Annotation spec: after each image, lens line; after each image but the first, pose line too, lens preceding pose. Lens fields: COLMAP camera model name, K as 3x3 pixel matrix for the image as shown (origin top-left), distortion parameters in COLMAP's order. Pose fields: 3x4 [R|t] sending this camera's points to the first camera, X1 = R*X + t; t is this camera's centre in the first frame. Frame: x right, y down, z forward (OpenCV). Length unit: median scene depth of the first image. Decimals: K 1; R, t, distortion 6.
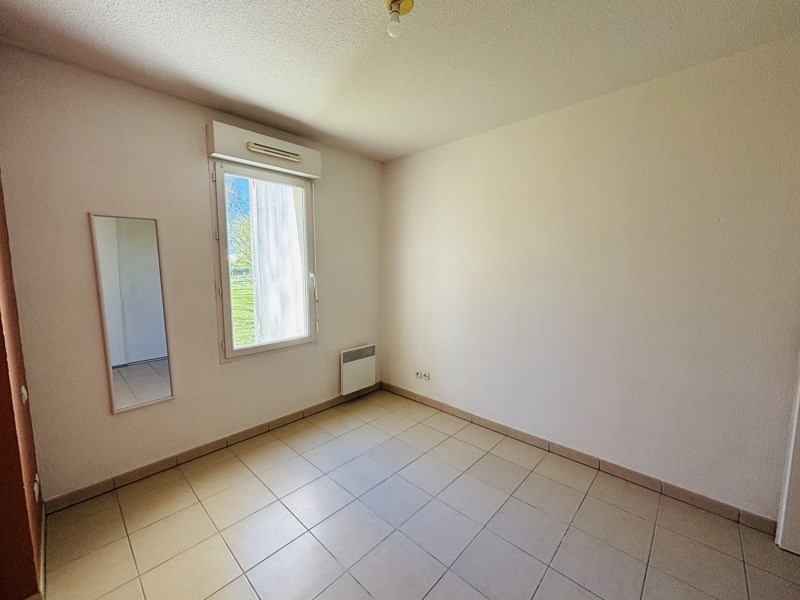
lens RADIAL K [[322.7, 0, 395.7], [0, 322.7, 298.7], [0, 0, 1]] dist [-0.003949, -0.000435]
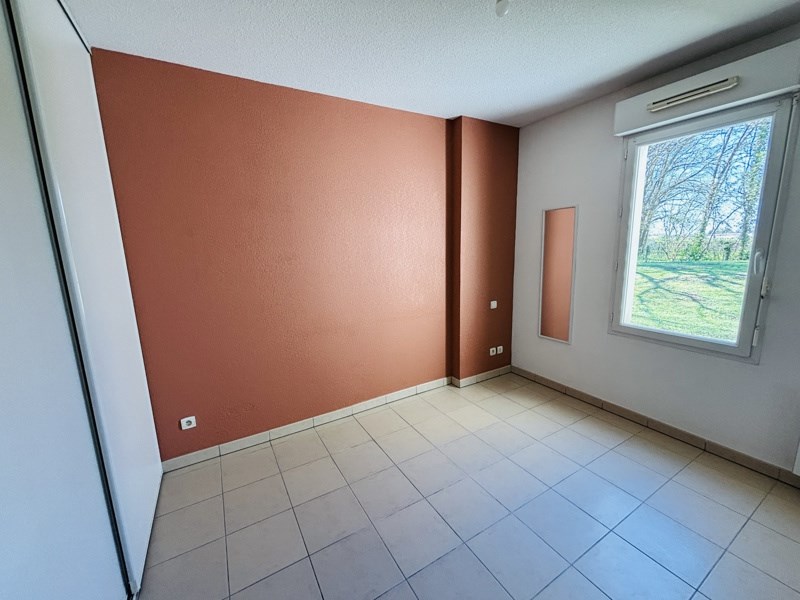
lens RADIAL K [[322.7, 0, 395.7], [0, 322.7, 298.7], [0, 0, 1]] dist [-0.003949, -0.000435]
pose [[-0.280513, 0.177665, -0.943264, 0.629087], [-0.061505, 0.977374, 0.202380, -0.084219], [0.957878, 0.114785, -0.263239, 0.560212]]
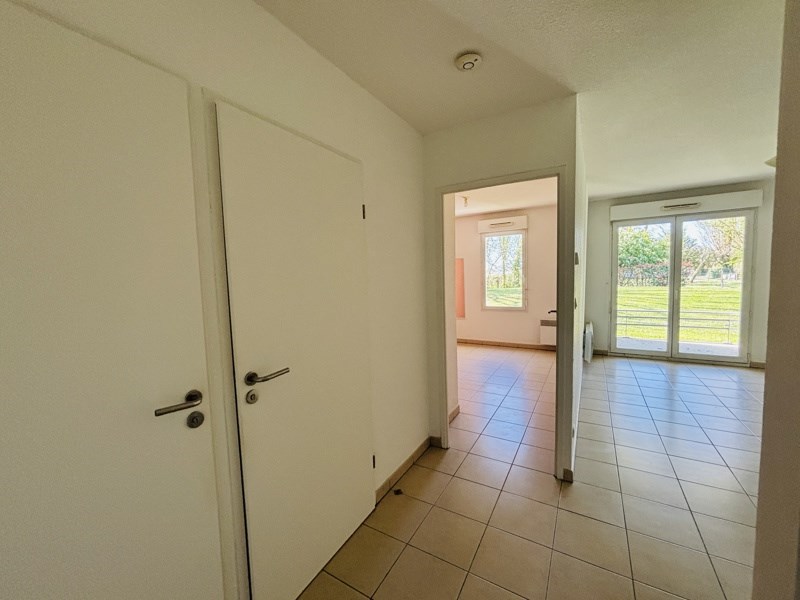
lens RADIAL K [[322.7, 0, 395.7], [0, 322.7, 298.7], [0, 0, 1]] dist [-0.003949, -0.000435]
pose [[0.221876, 0.070340, -0.972535, 1.717629], [-0.064449, 0.996272, 0.057353, -0.000065], [0.972943, 0.049954, 0.225582, -0.238527]]
